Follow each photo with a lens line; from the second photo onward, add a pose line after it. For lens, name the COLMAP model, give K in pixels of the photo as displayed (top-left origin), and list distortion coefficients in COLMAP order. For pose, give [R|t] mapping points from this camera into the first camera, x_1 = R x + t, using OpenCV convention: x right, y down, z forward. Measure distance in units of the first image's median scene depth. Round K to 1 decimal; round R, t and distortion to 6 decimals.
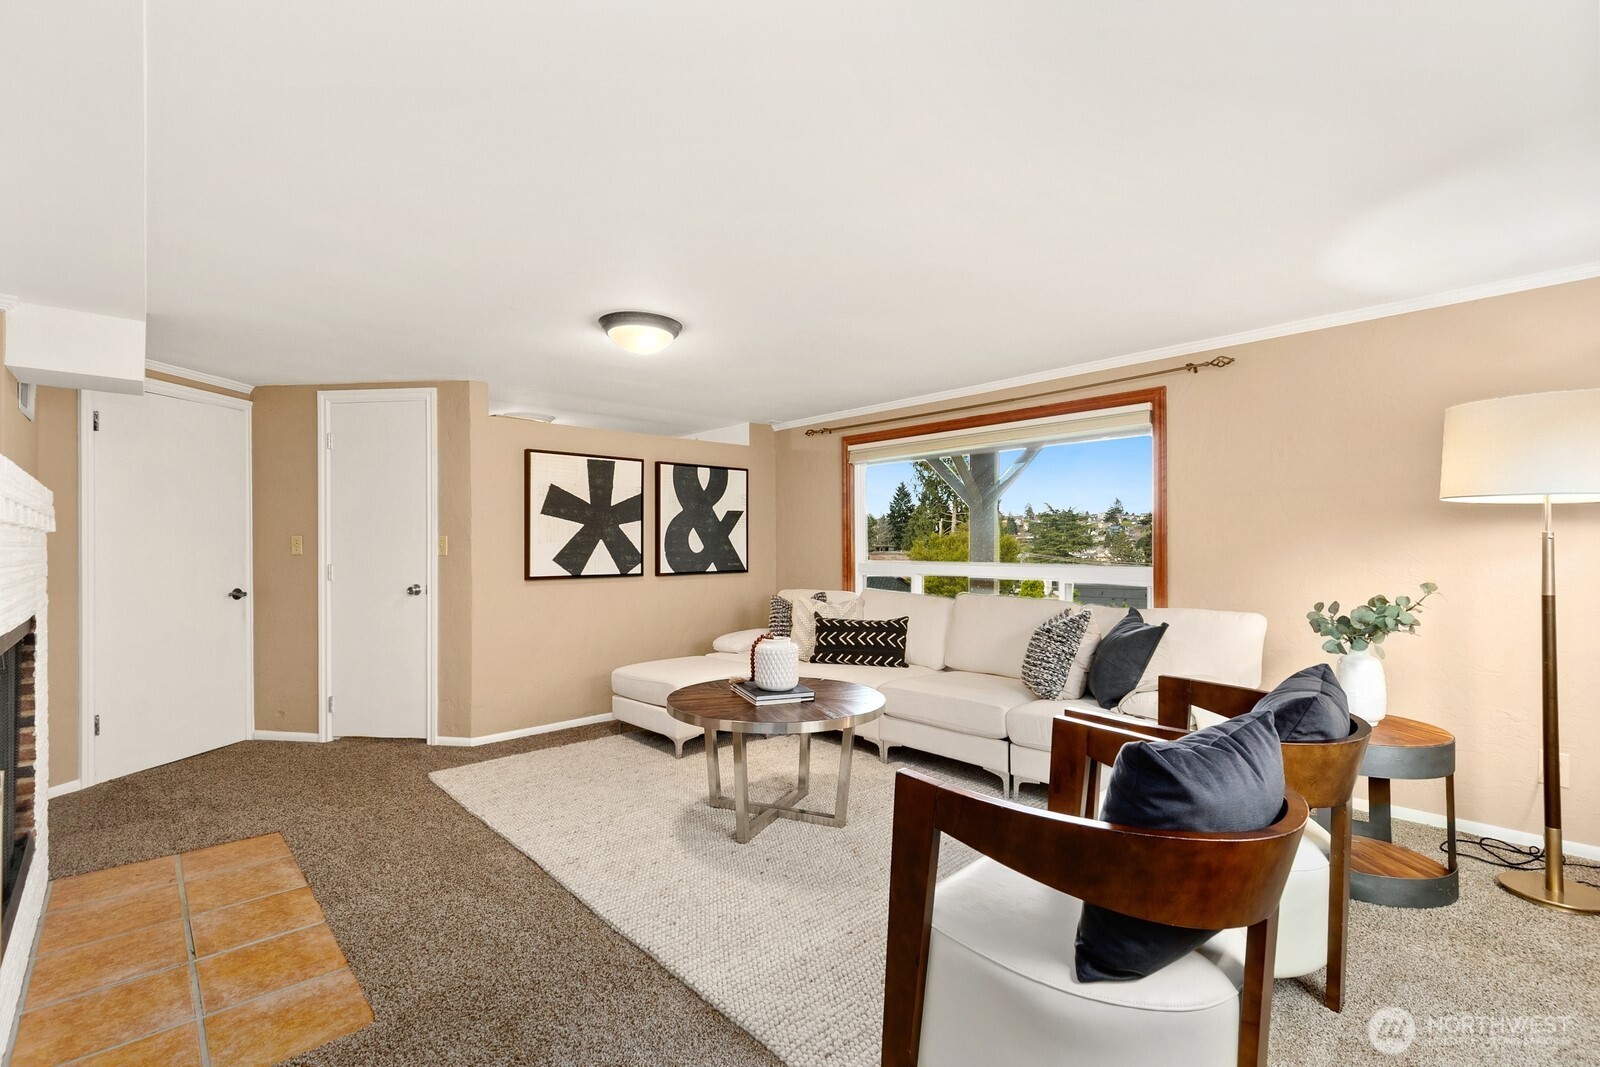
lens RADIAL K [[732.4, 0, 798.6], [0, 732.4, 540.4], [0, 0, 1]] dist [0.002232, 0.000125]
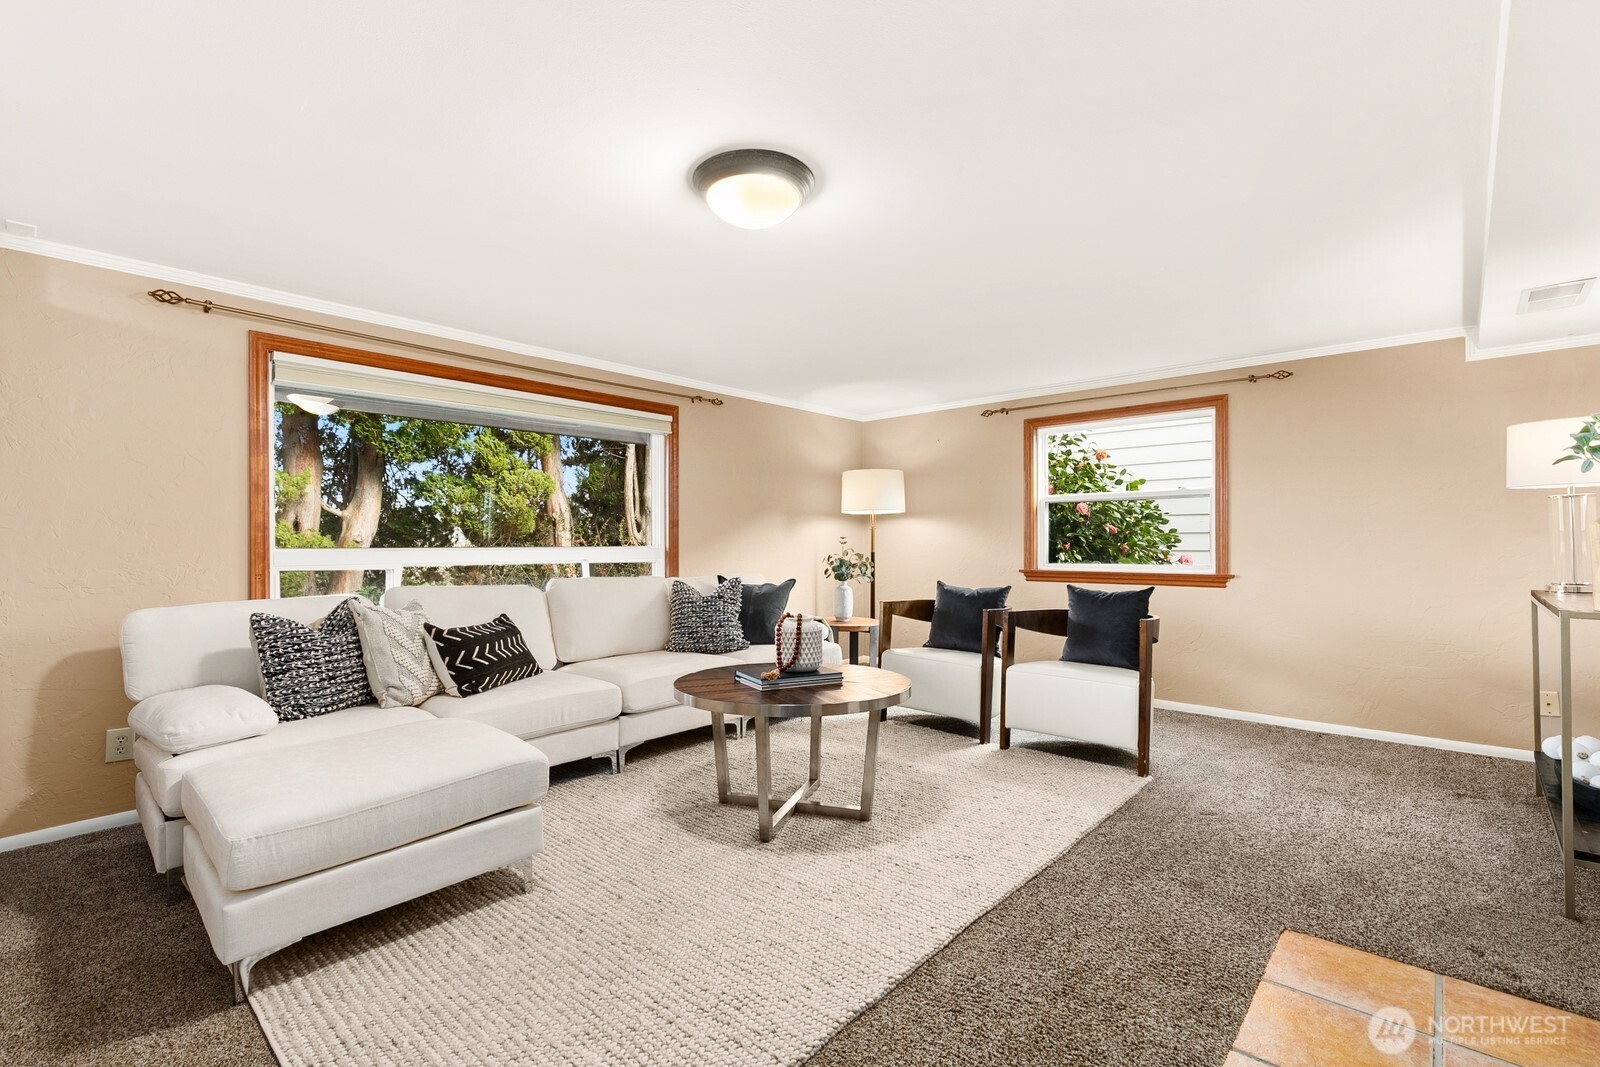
lens RADIAL K [[721.2, 0, 799.0], [0, 721.2, 537.4], [0, 0, 1]] dist [0.009278, -0.000281]
pose [[-0.091532, 0.009943, 0.995753, -1.112062], [-0.000960, 0.999949, -0.010073, 0.043173], [-0.995802, -0.001878, -0.091518, 1.262460]]
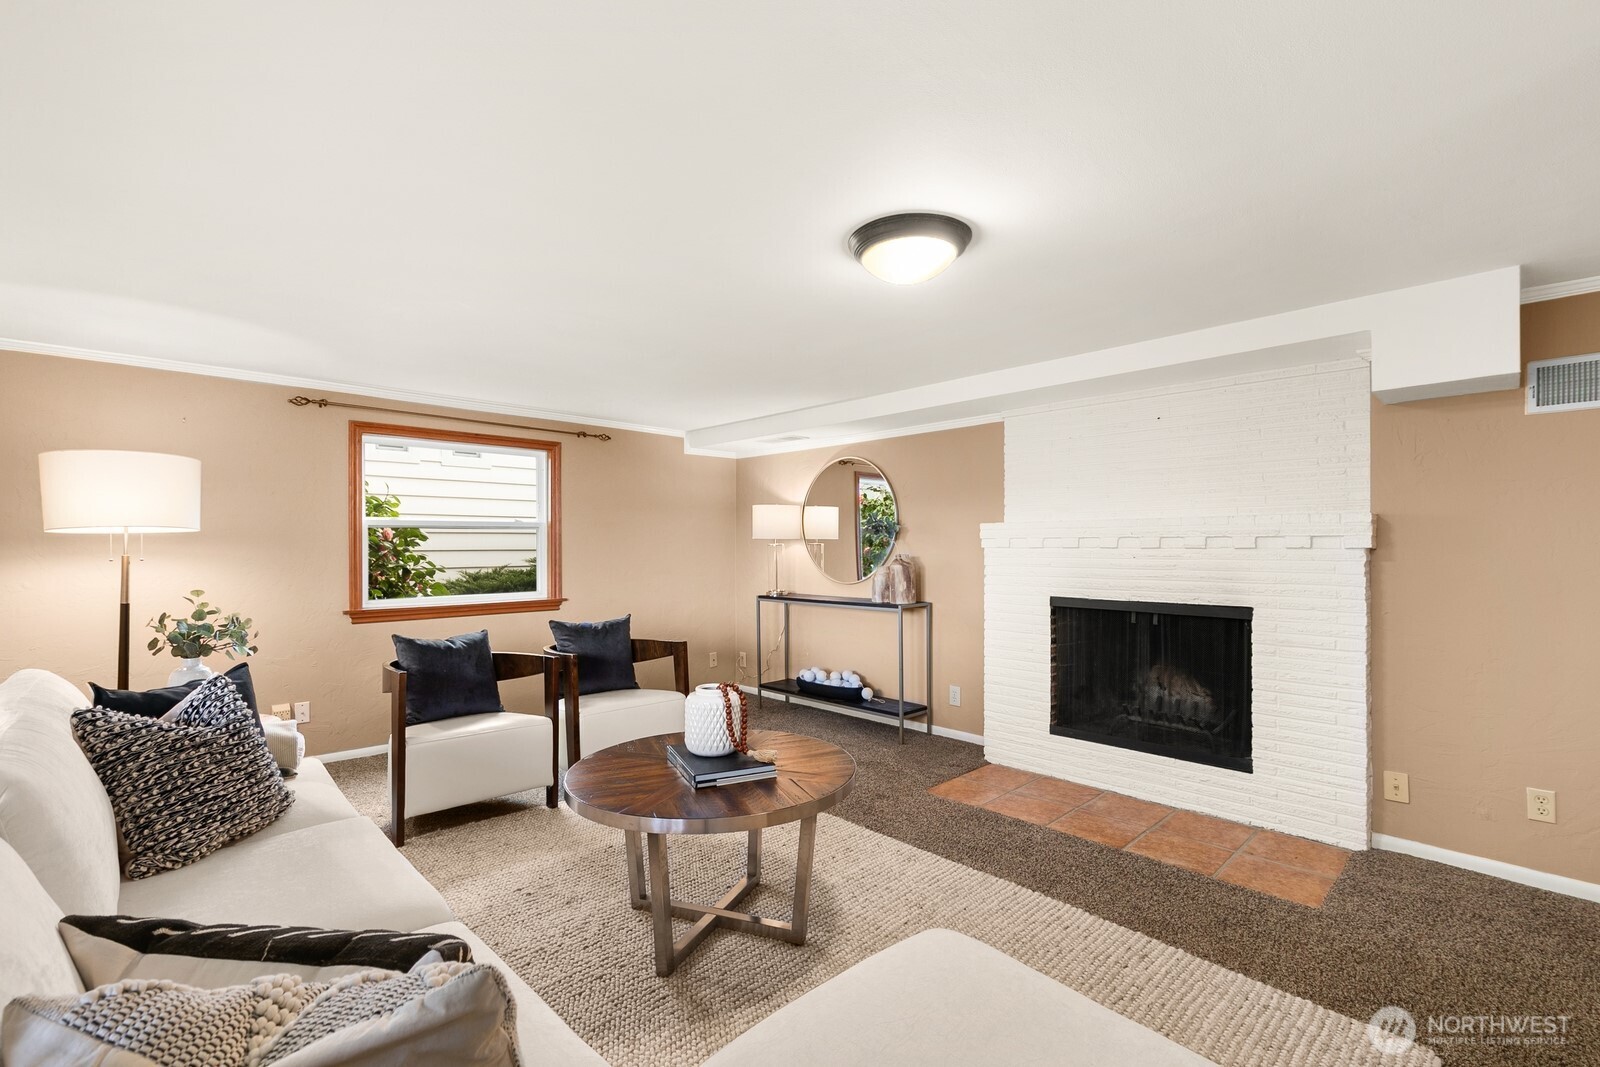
lens RADIAL K [[721.2, 0, 799.0], [0, 721.2, 537.4], [0, 0, 1]] dist [0.009278, -0.000281]
pose [[-0.999424, 0.004458, -0.033647, -0.110089], [0.005124, 0.999792, -0.019748, -0.011186], [0.033552, -0.019909, -0.999239, 2.063843]]
